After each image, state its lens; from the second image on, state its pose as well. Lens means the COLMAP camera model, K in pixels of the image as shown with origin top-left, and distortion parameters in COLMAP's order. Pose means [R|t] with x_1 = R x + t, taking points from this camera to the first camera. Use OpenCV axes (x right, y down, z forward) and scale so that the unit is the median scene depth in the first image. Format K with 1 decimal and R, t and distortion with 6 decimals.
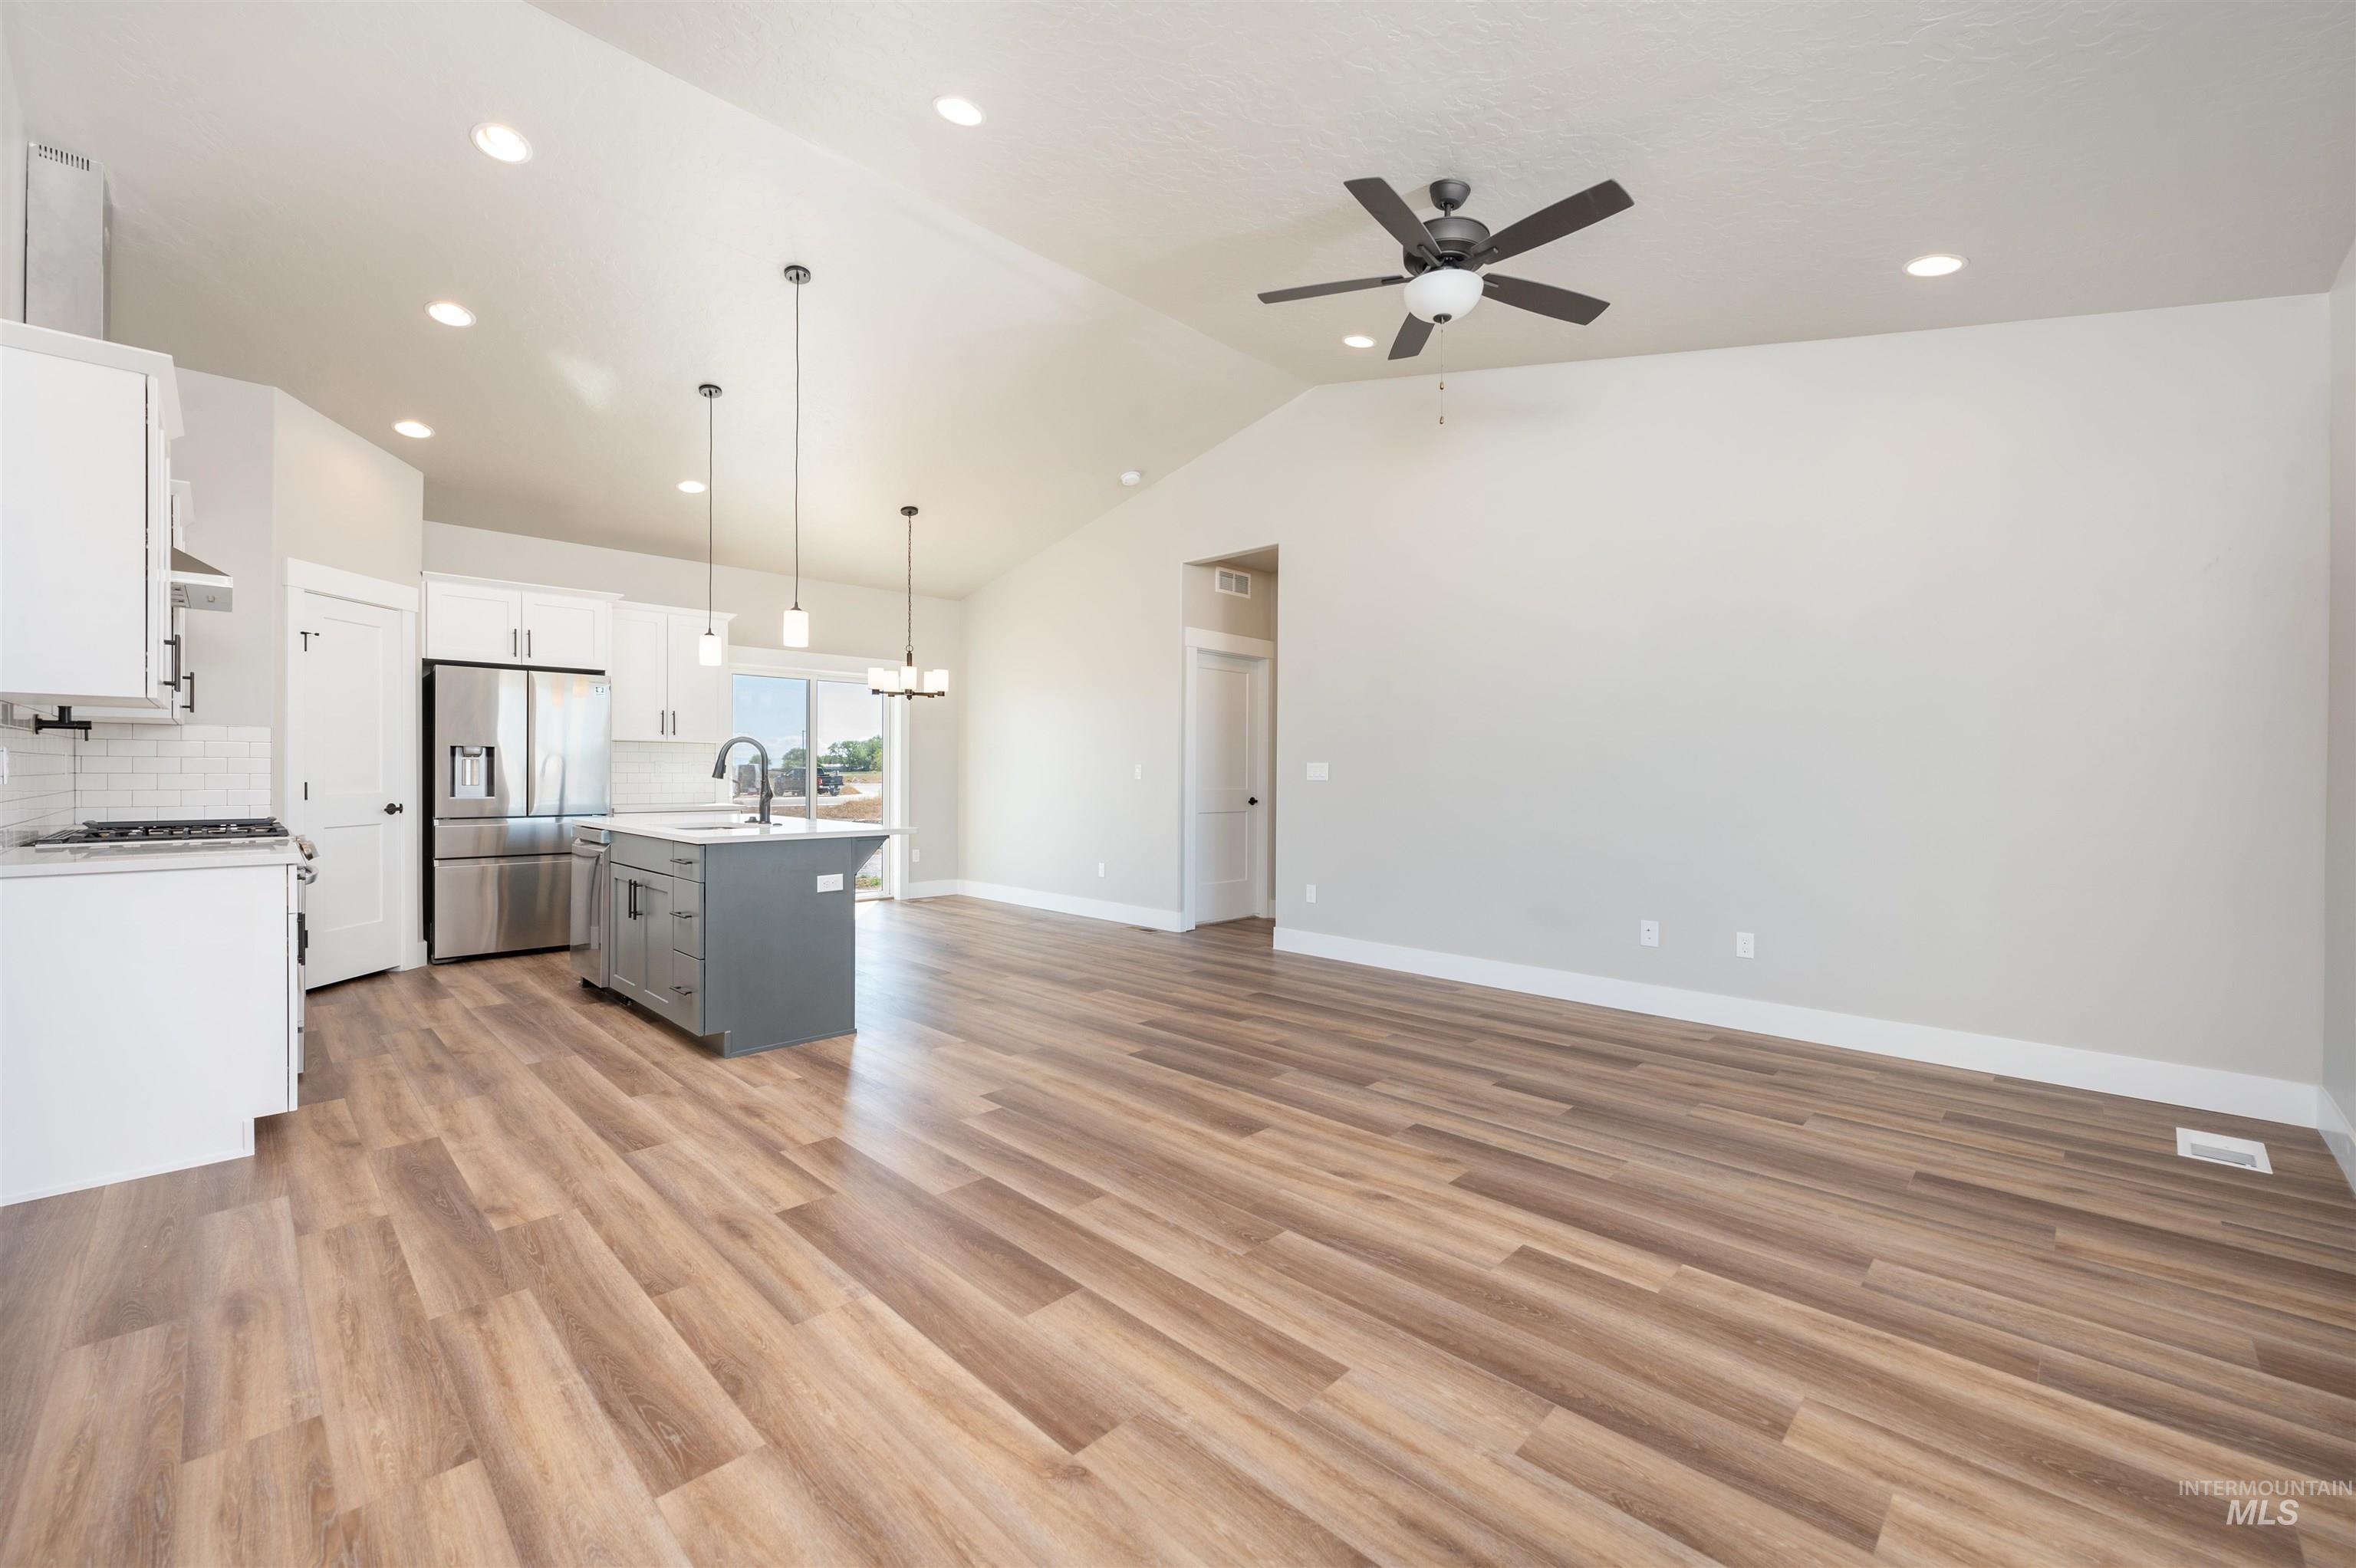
lens RADIAL K [[940.7, 0, 1178.0], [0, 940.7, 784.0], [0, 0, 1]] dist [-0.004029, -0.000200]
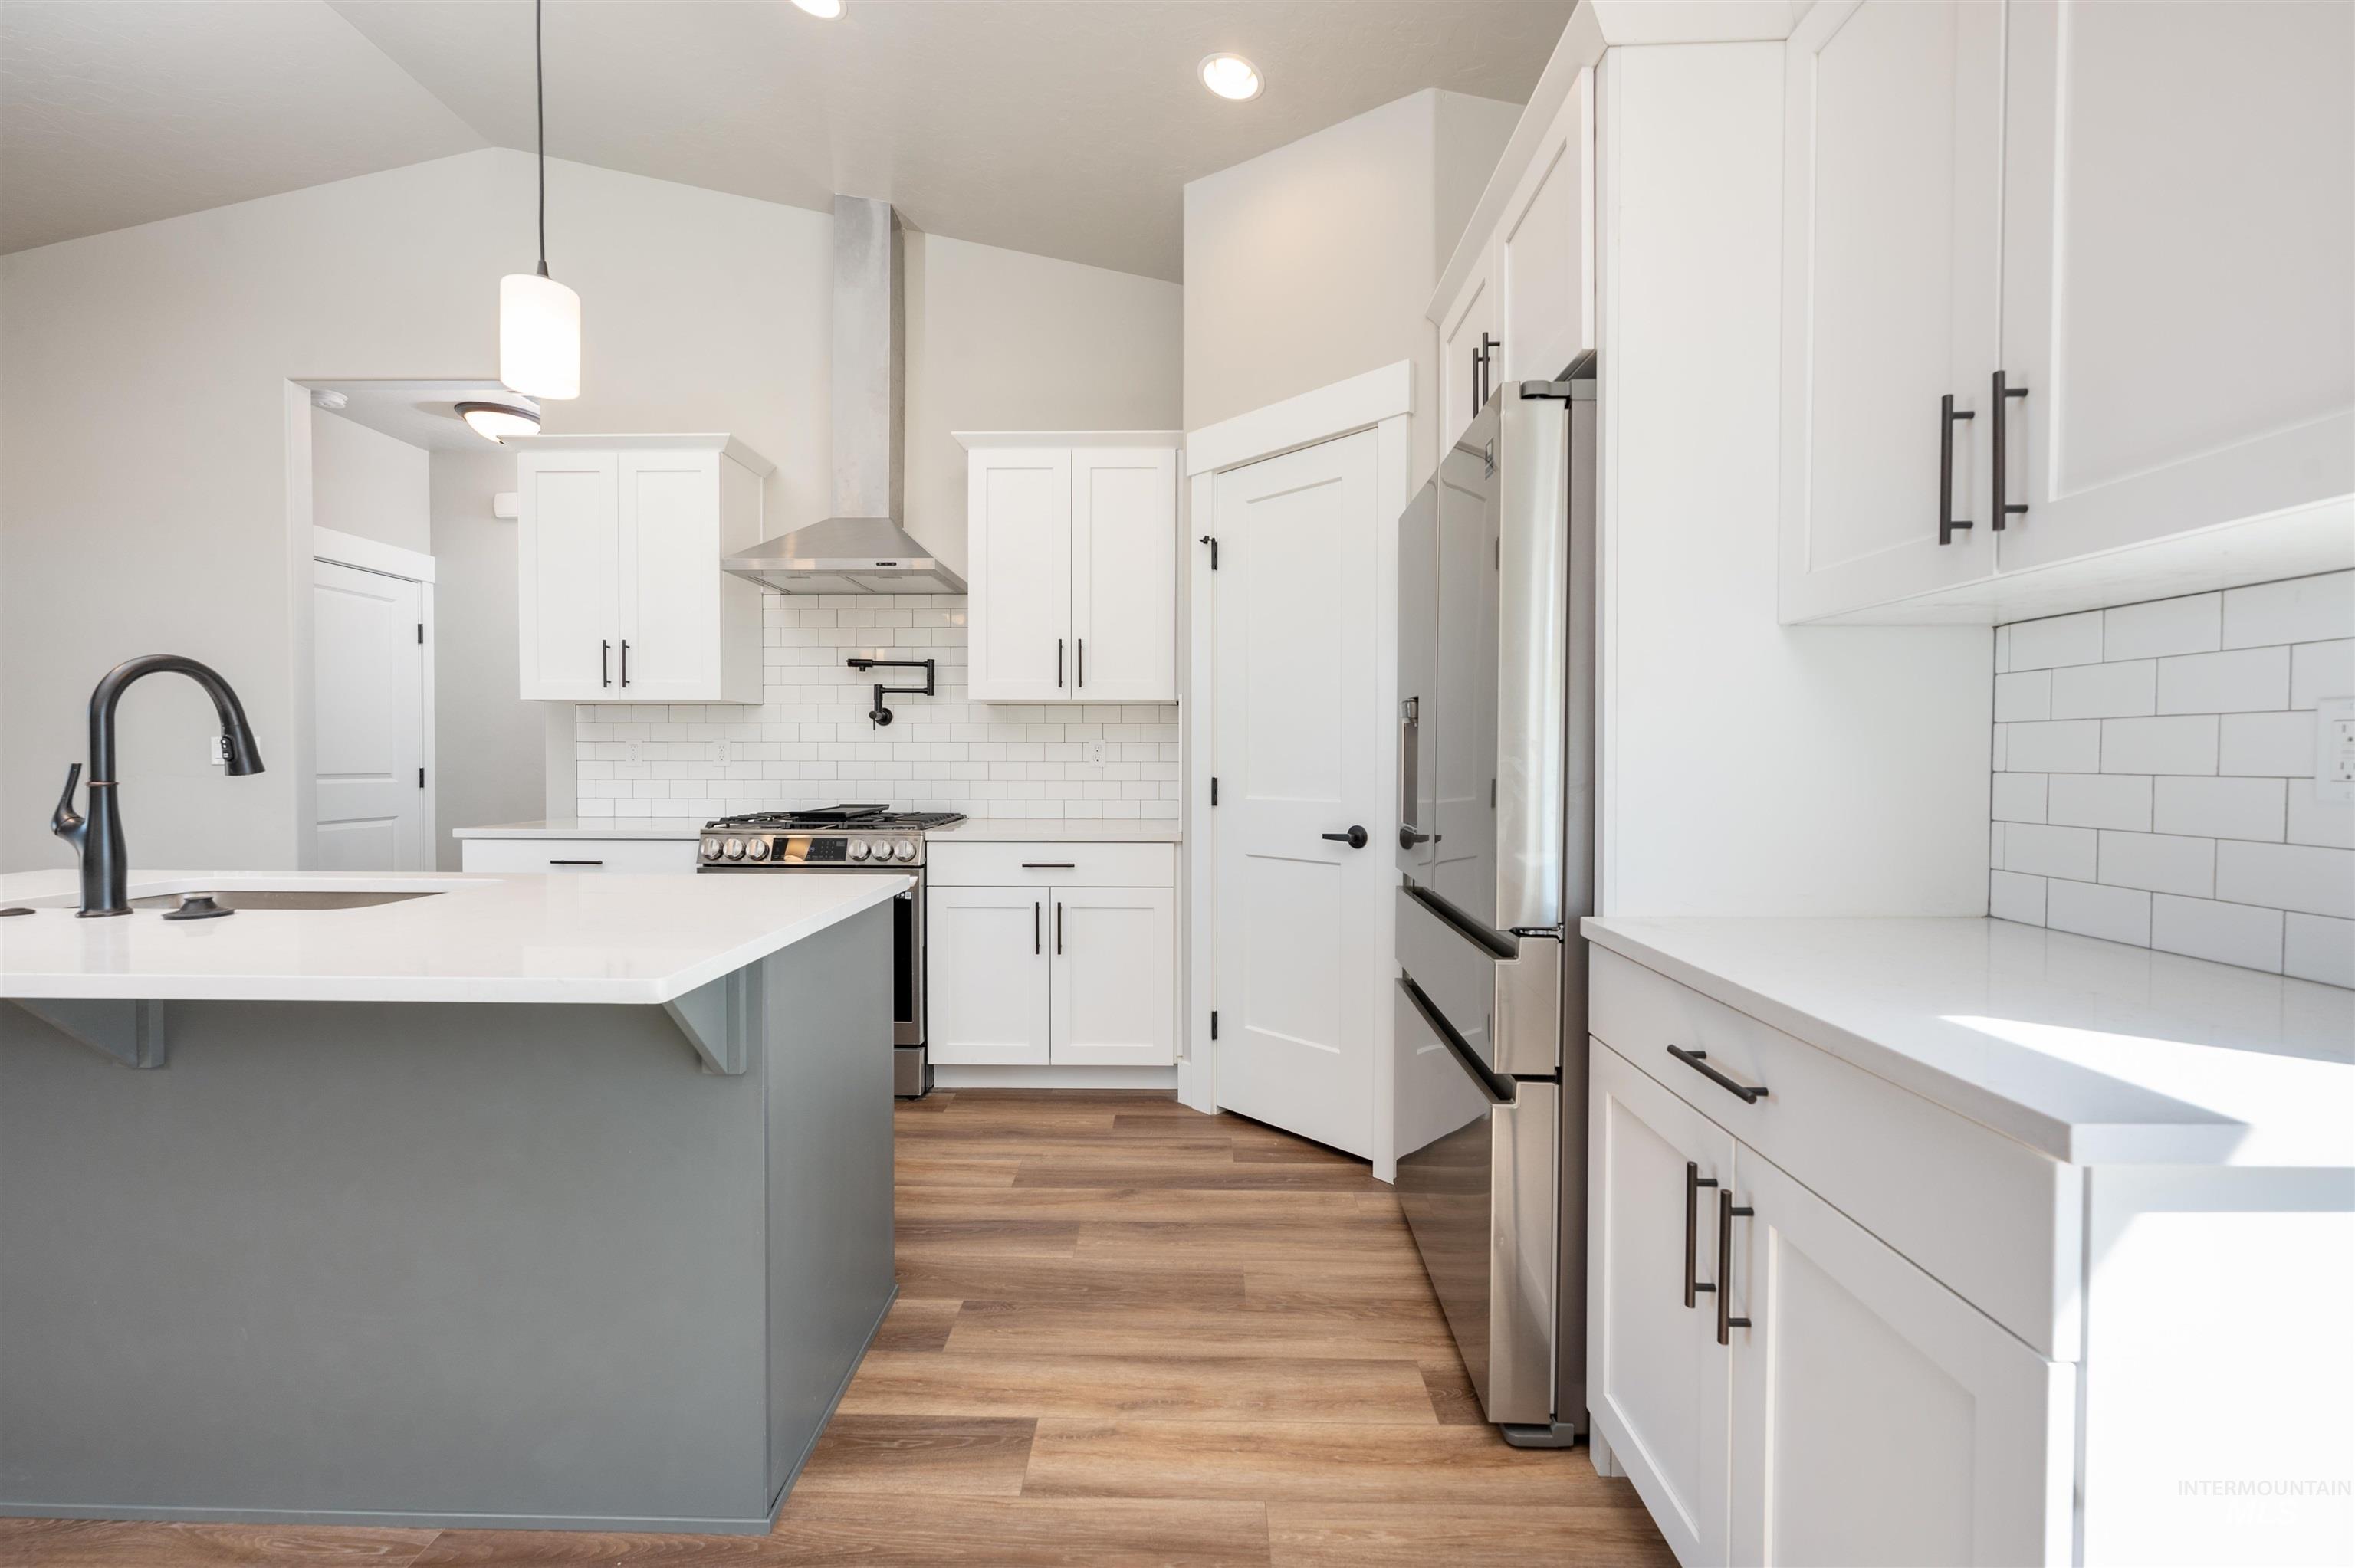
lens RADIAL K [[959.0, 0, 1180.6], [0, 959.0, 777.1], [0, 0, 1]] dist [-0.001955, -0.000147]
pose [[-0.727056, 0.009632, -0.686510, -0.676282], [-0.014731, 0.999453, 0.029624, -0.030257], [0.686420, 0.031652, -0.726516, 2.087194]]
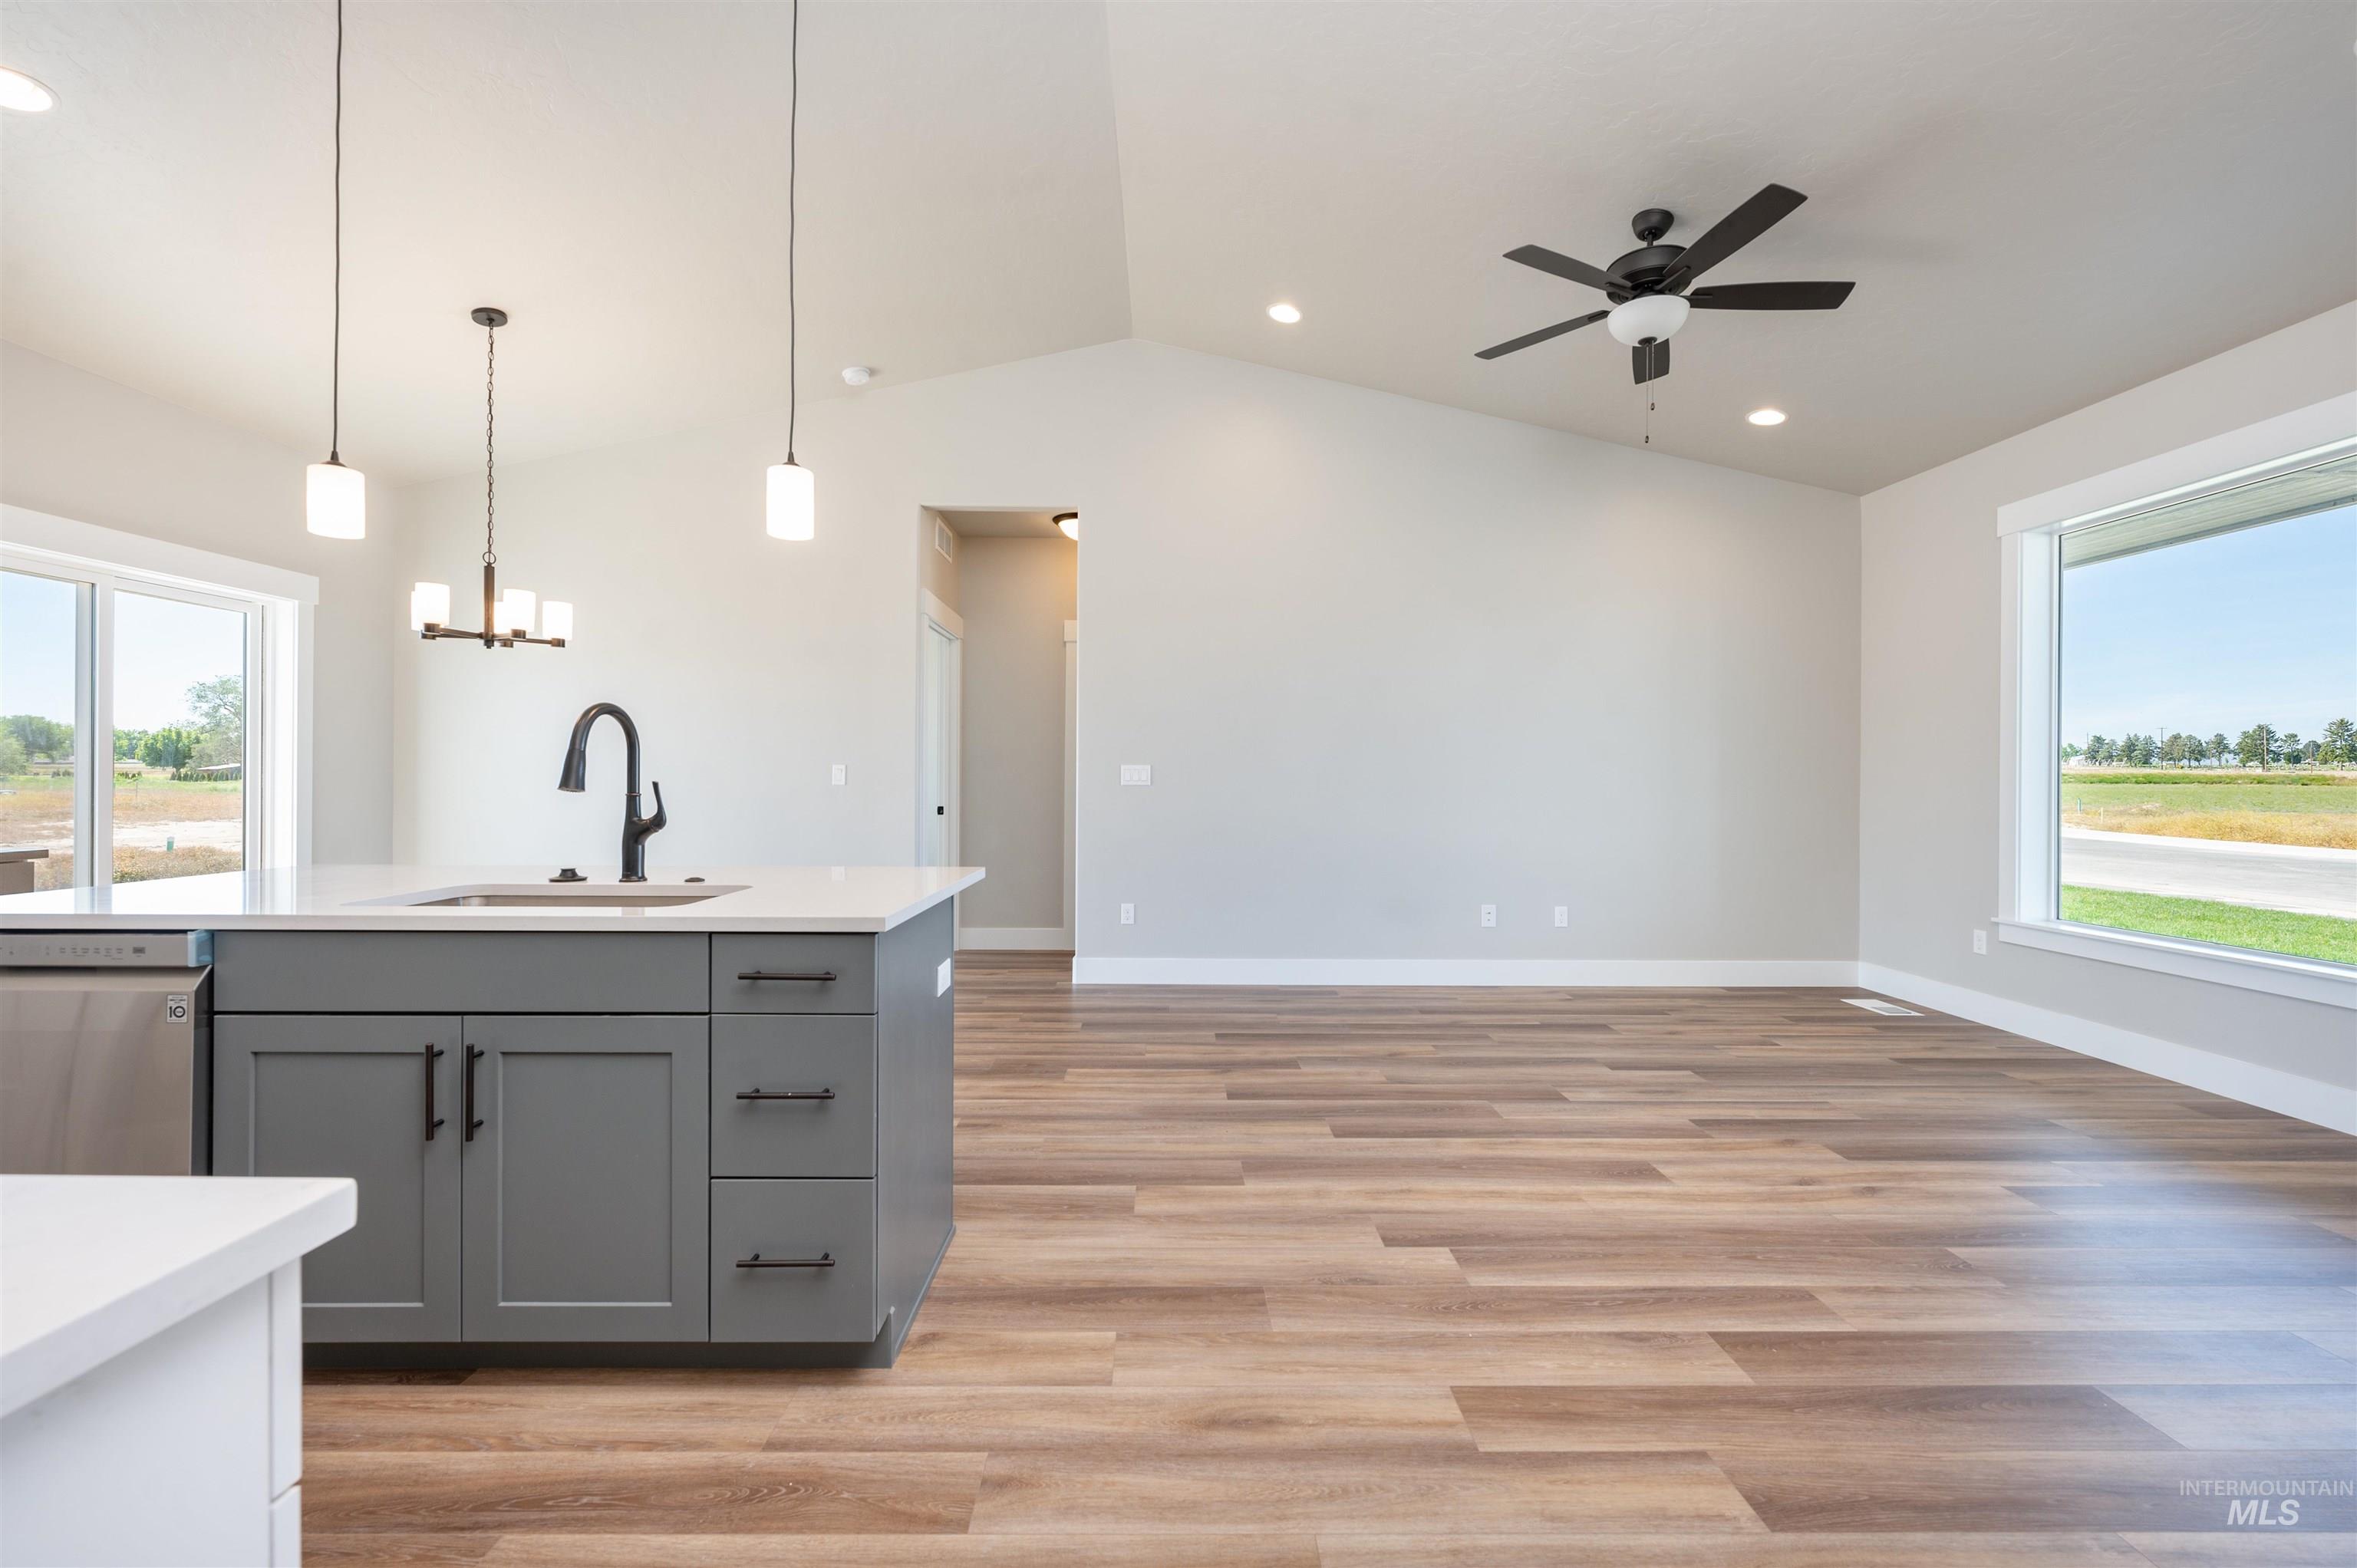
lens RADIAL K [[949.0, 0, 1173.4], [0, 949.0, 777.7], [0, 0, 1]] dist [-0.000498, -0.000400]
pose [[0.706853, -0.001562, 0.707358, -0.825765], [0.006940, 0.999965, -0.004726, -0.010475], [-0.707326, 0.008249, 0.706839, 0.623798]]
